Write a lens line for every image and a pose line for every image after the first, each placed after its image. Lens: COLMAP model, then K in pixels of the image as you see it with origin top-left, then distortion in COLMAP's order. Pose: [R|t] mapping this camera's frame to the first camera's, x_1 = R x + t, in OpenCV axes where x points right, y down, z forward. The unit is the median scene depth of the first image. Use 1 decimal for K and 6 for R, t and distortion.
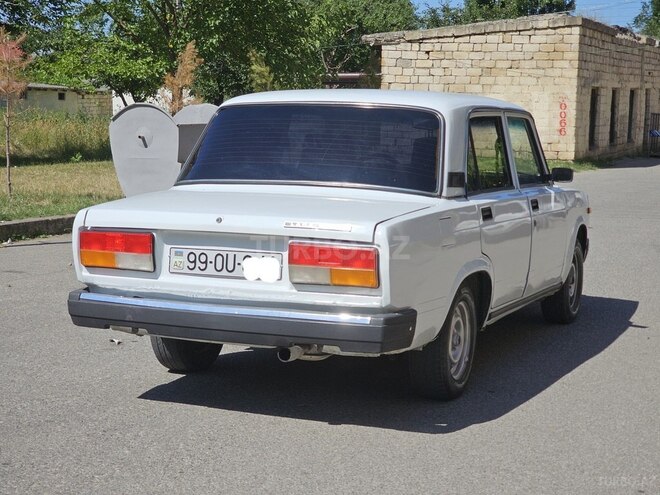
lens RADIAL K [[1210.7, 0, 325.1], [0, 1210.7, 248.3], [0, 0, 1]] dist [0.021315, 0.000000]
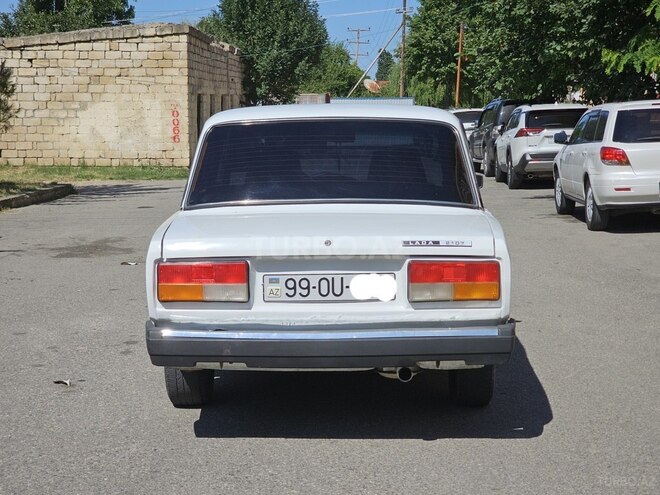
lens RADIAL K [[1210.7, 0, 328.8], [0, 1210.7, 269.2], [0, 0, 1]] dist [0.021315, 0.000000]
pose [[0.925273, -0.068091, 0.373141, -0.418531], [0.063699, 0.997678, 0.024104, -0.023992], [-0.373915, 0.001466, 0.927462, 0.096116]]
